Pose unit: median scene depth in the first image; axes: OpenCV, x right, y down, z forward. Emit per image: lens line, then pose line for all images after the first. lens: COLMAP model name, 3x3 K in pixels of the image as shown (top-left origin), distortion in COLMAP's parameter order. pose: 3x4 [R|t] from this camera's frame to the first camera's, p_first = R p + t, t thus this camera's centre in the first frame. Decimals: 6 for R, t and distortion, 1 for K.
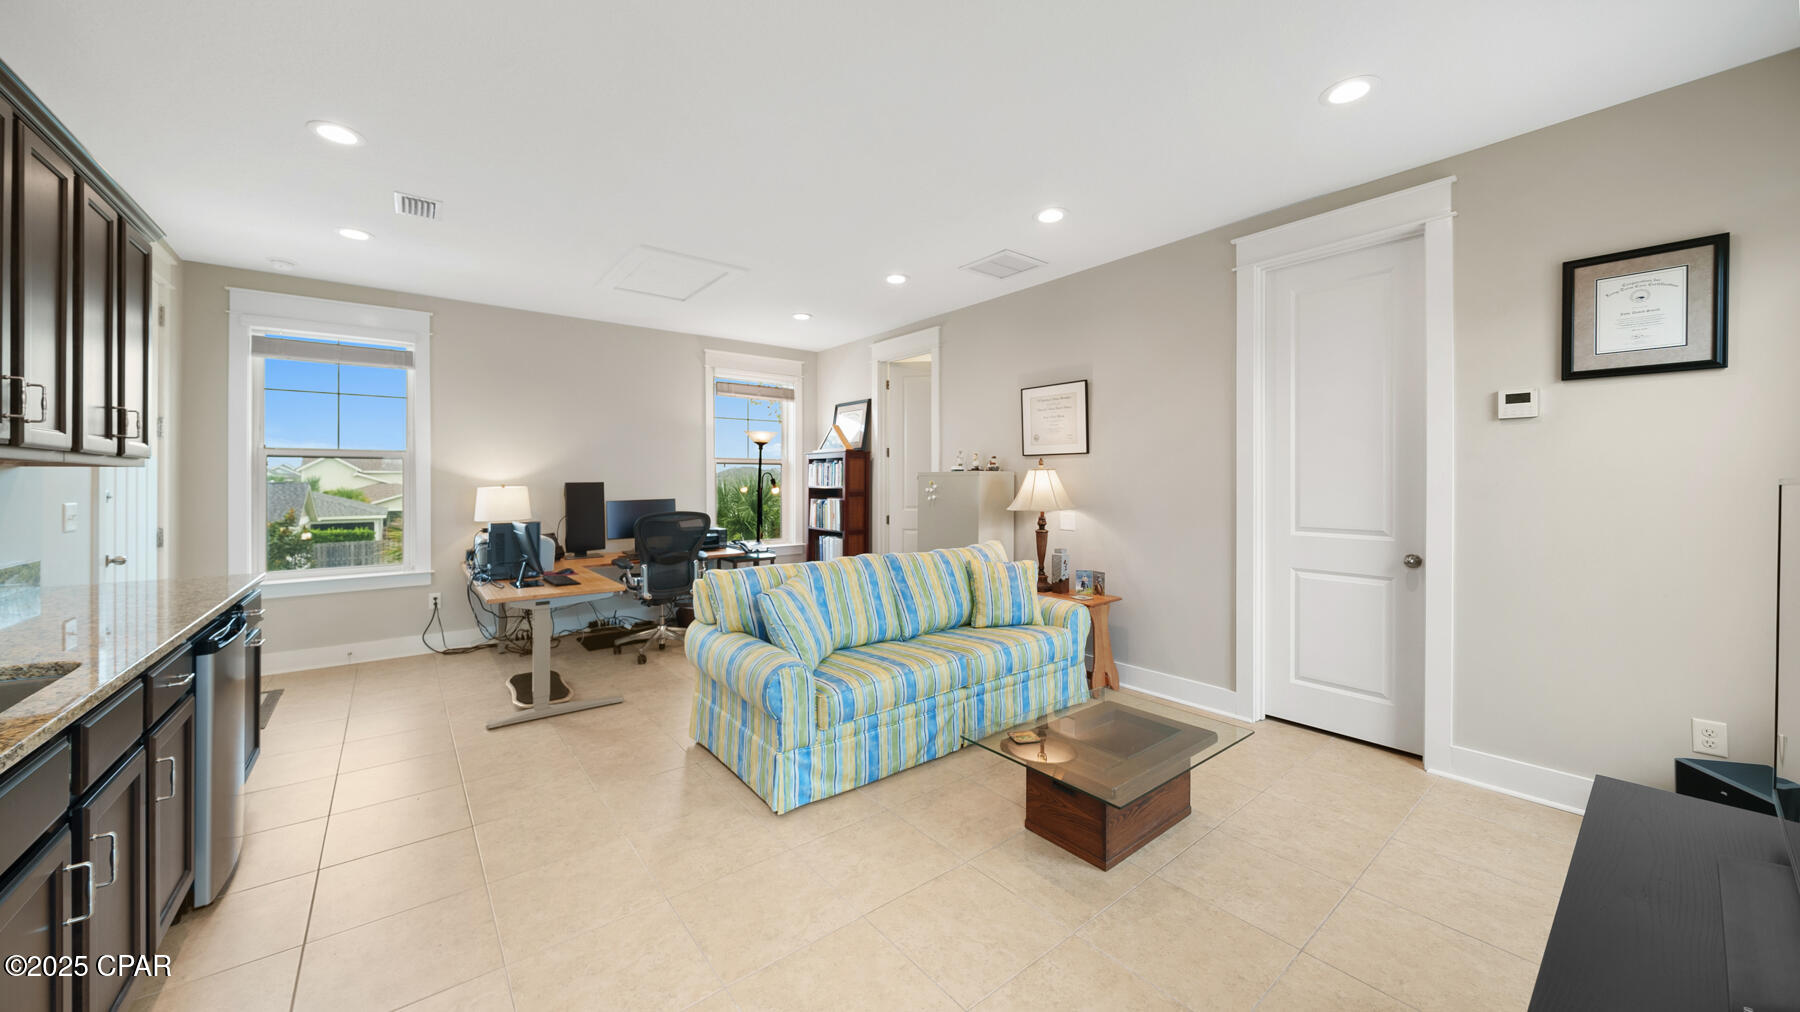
lens RADIAL K [[627.4, 0, 888.5], [0, 627.4, 480.9], [0, 0, 1]] dist [-0.000516, -0.000050]
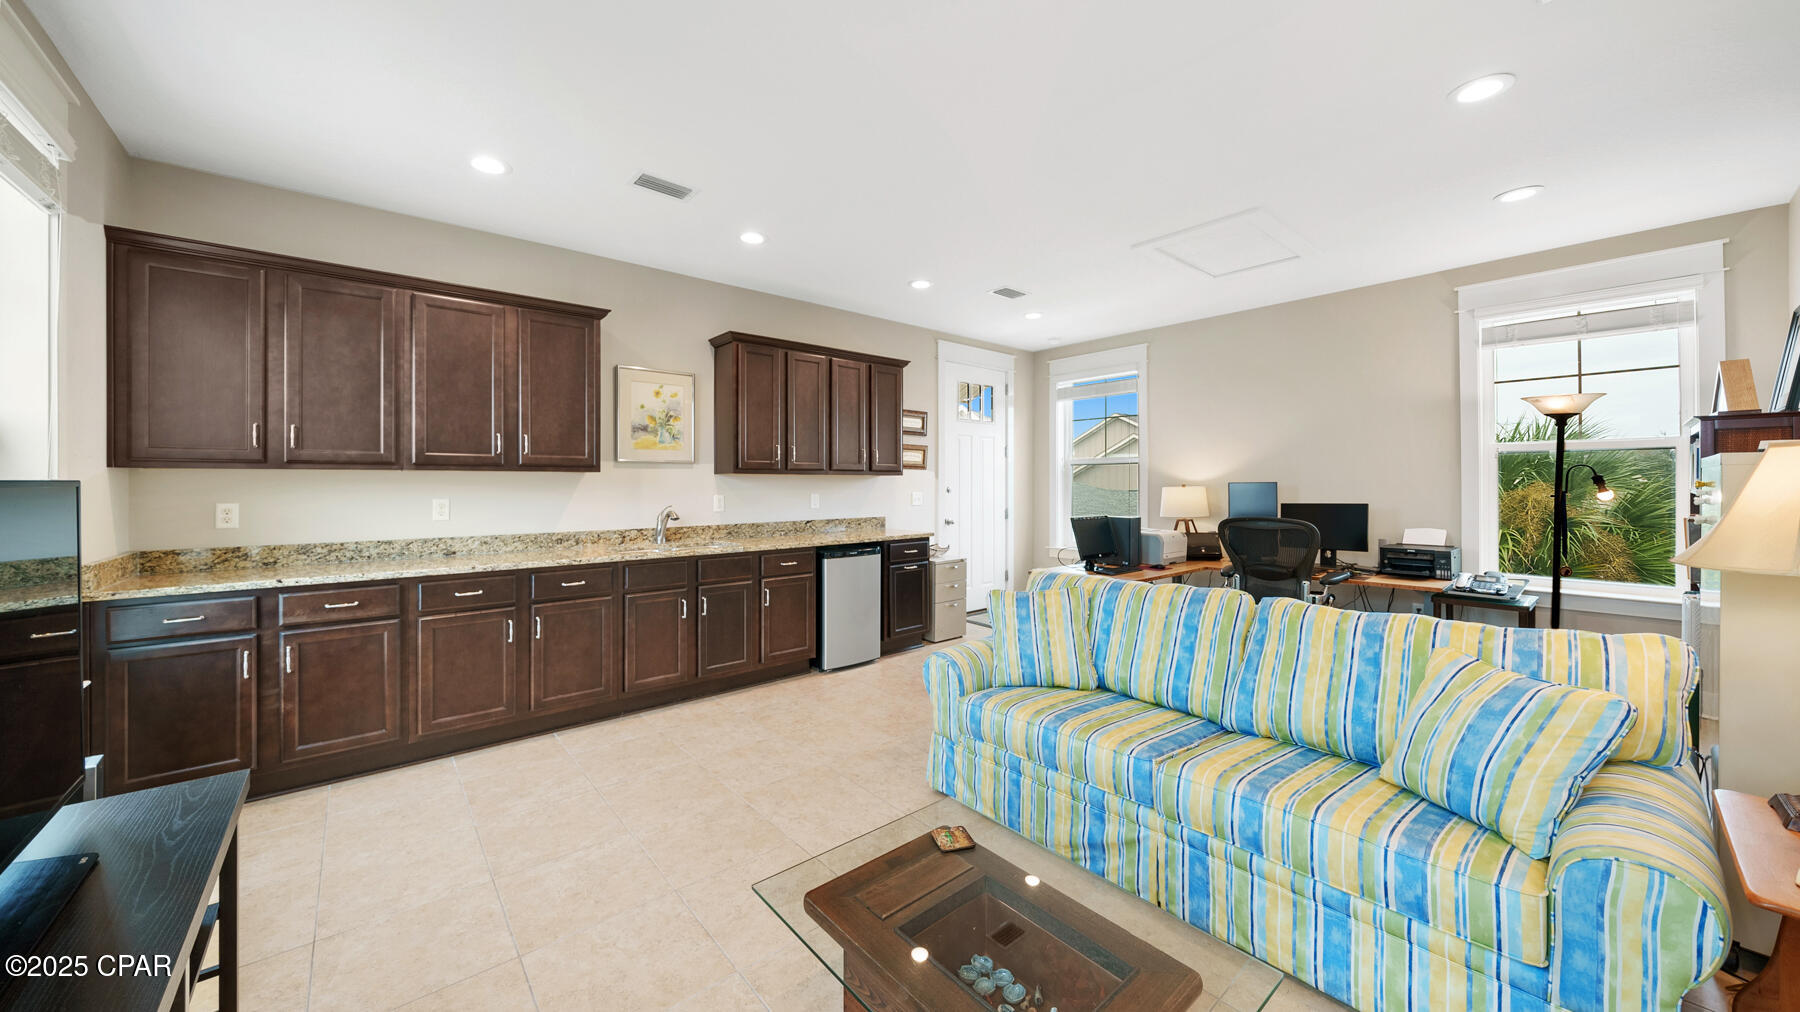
lens RADIAL K [[627.4, 0, 888.5], [0, 627.4, 480.9], [0, 0, 1]] dist [-0.000516, -0.000050]
pose [[0.035279, -0.002117, -0.999375, 0.764423], [0.001866, 0.999996, -0.002052, 0.000345], [0.999376, -0.001792, 0.035283, 0.738831]]
